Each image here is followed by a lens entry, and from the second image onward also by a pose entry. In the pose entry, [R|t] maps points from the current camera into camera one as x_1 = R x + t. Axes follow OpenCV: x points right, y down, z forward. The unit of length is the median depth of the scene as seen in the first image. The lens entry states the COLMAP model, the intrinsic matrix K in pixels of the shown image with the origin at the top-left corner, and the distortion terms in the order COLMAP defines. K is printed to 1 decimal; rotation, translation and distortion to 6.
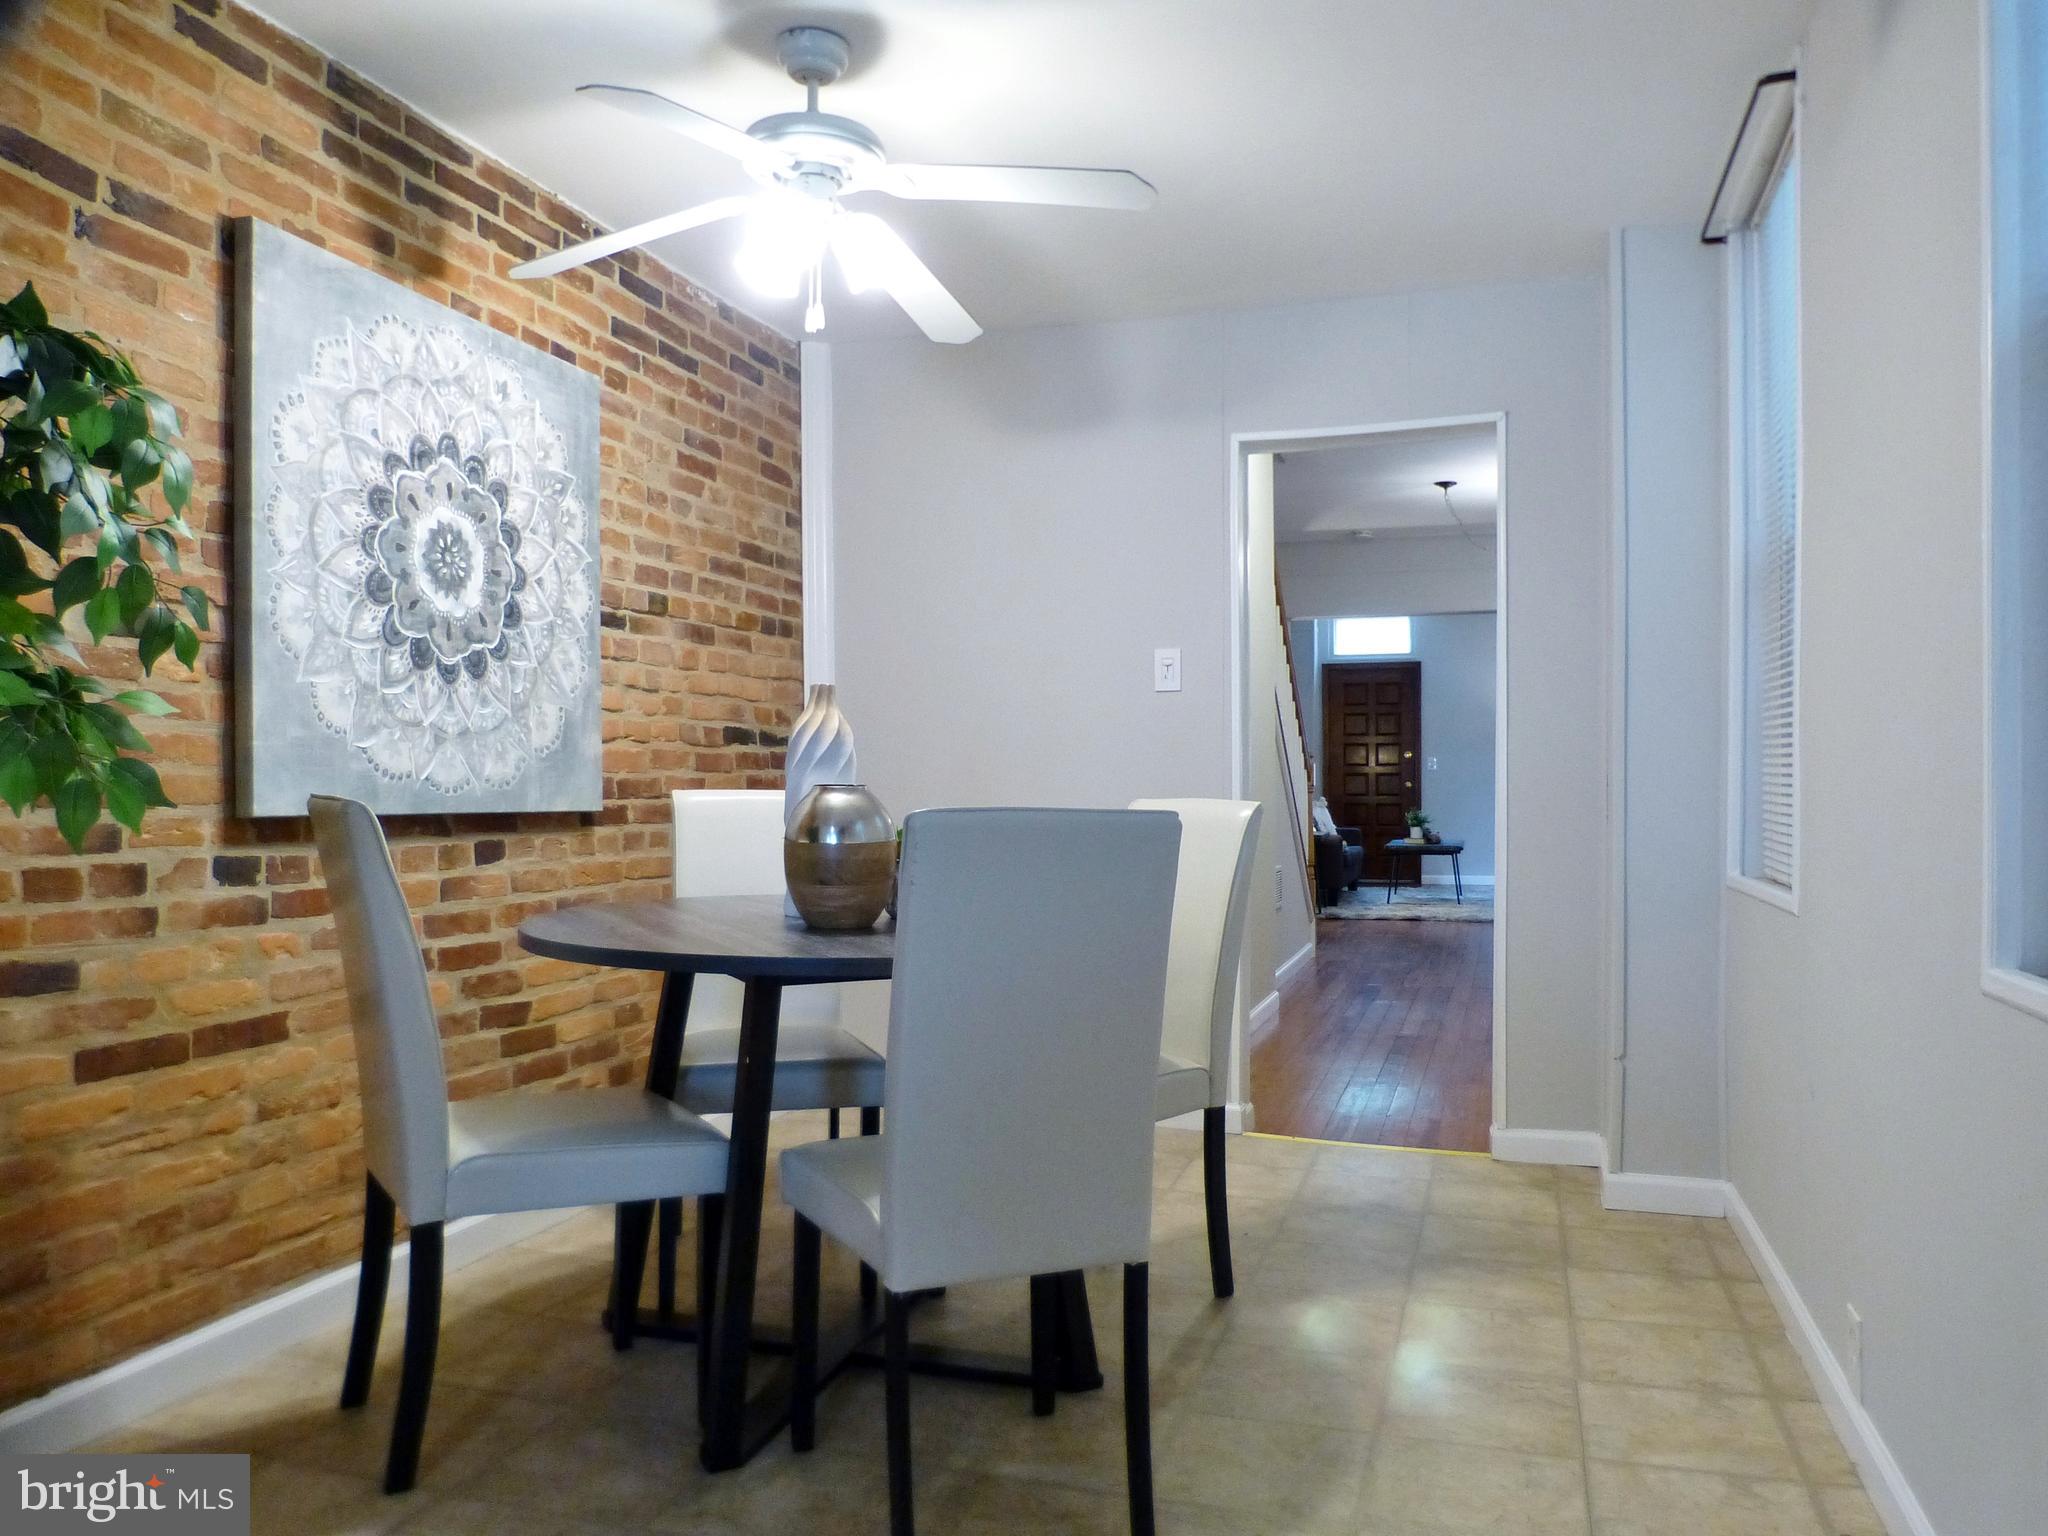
lens RADIAL K [[1485.8, 0, 1052.7], [0, 1485.8, 785.6], [0, 0, 1]] dist [-0.049092, 0.035268]
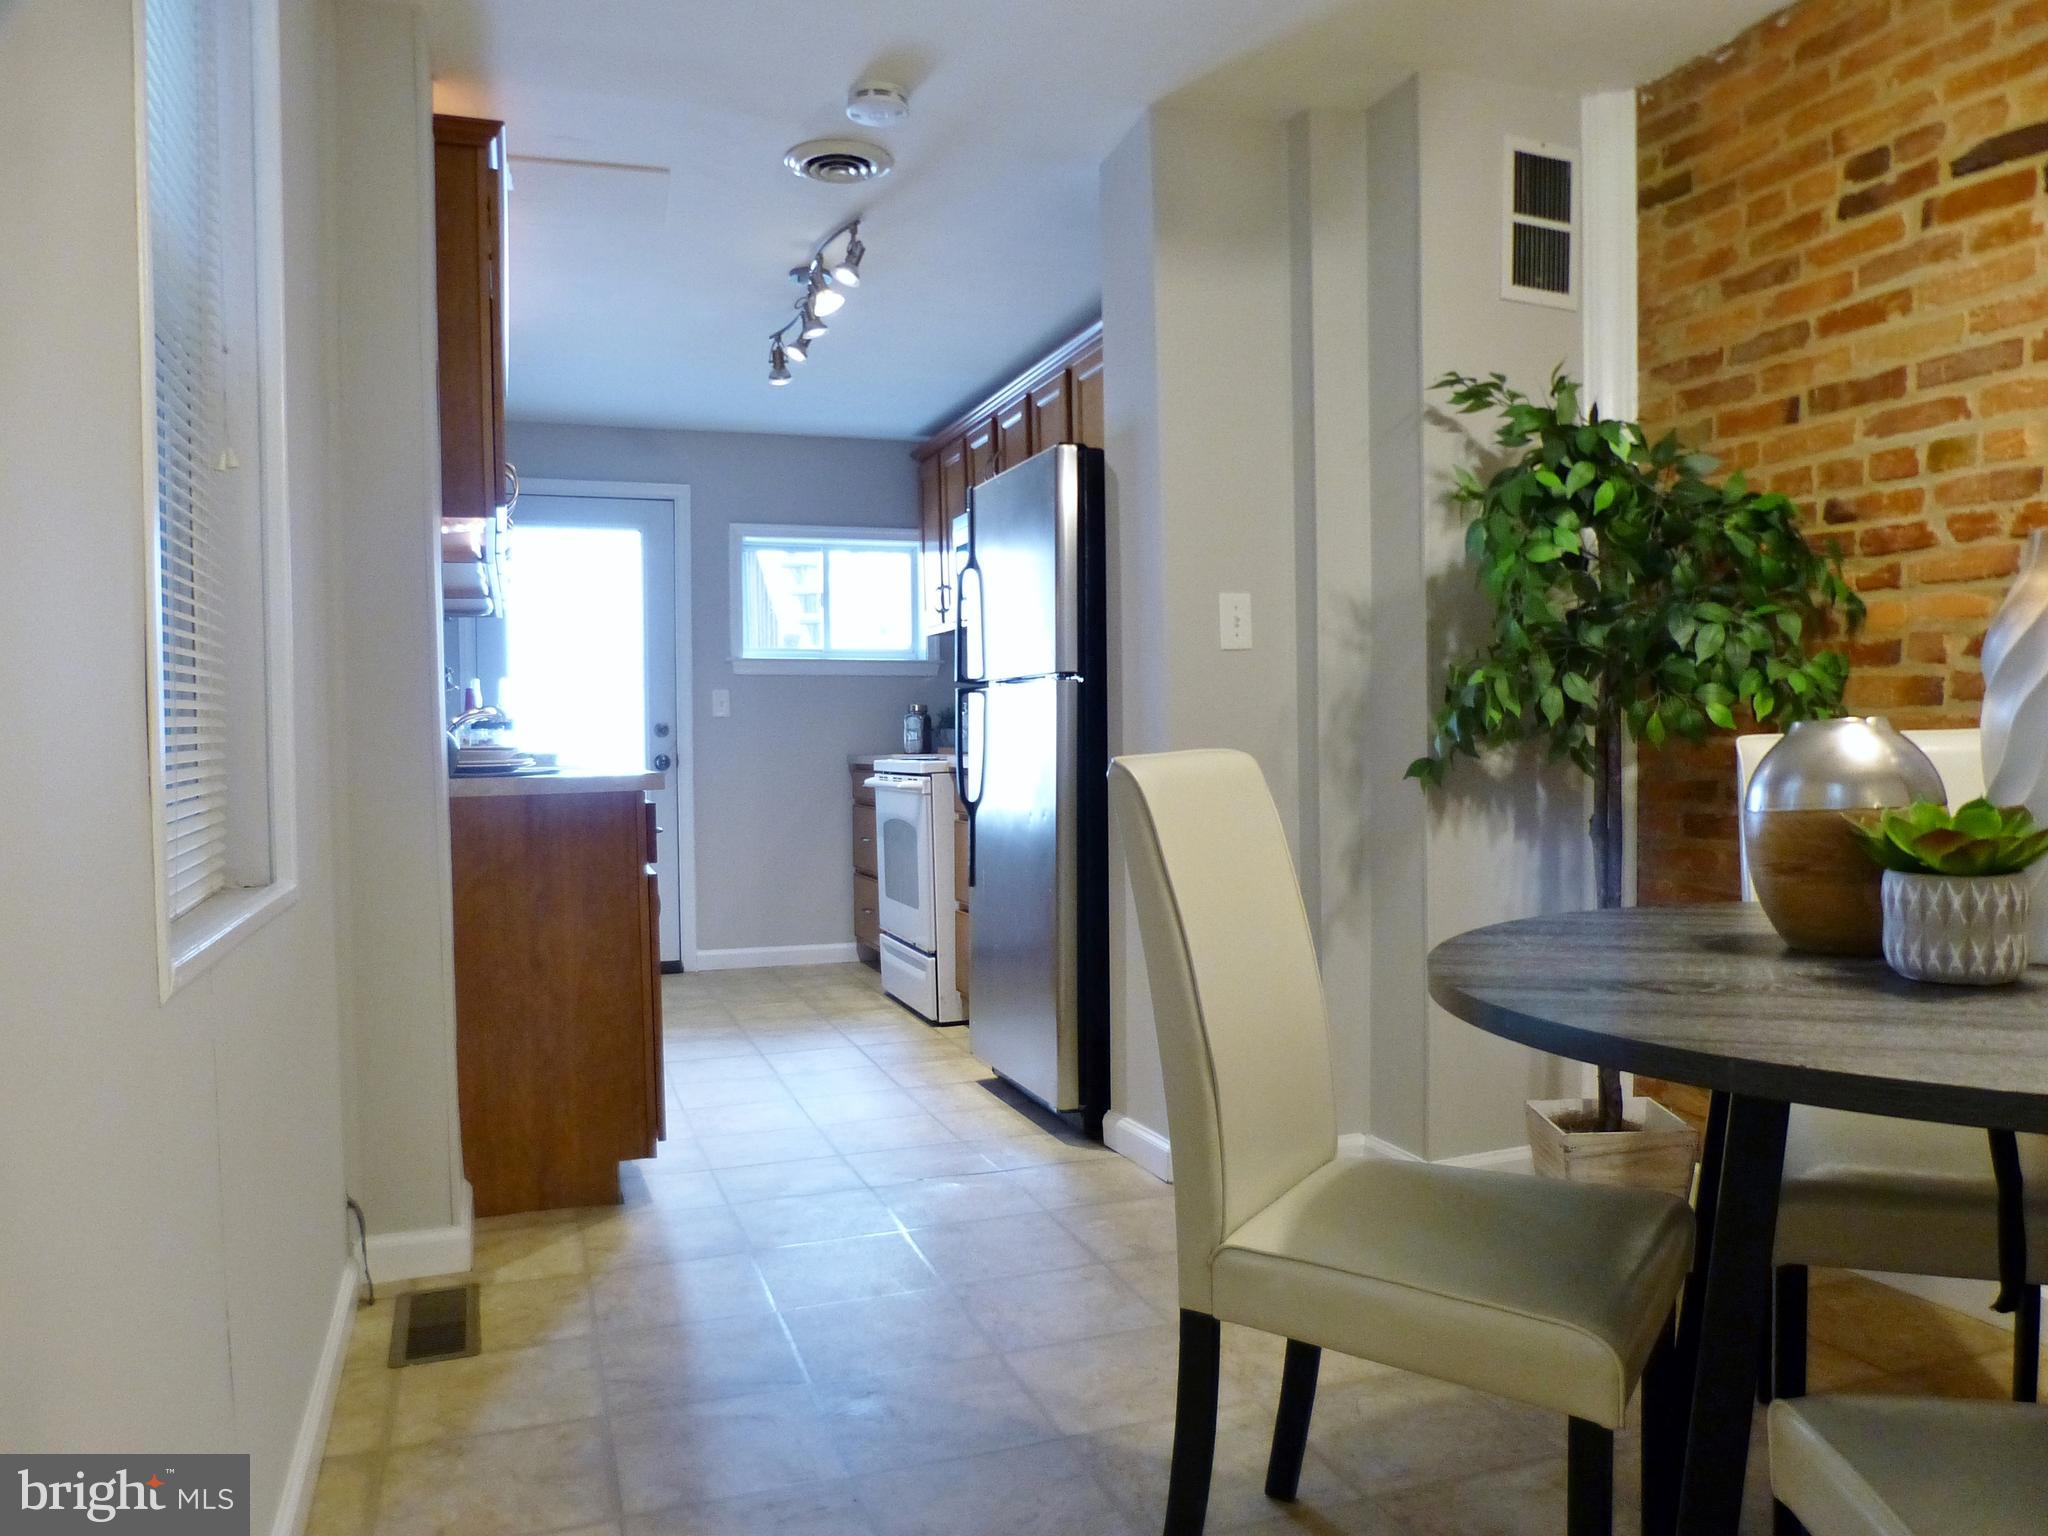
lens RADIAL K [[1485.8, 0, 1034.7], [0, 1485.8, 777.9], [0, 0, 1]] dist [-0.049092, 0.035268]
pose [[-0.808862, 0.026724, -0.587391, 0.391501], [0.011362, 0.999491, 0.029826, 0.004463], [0.587888, 0.017451, -0.808754, 1.106078]]
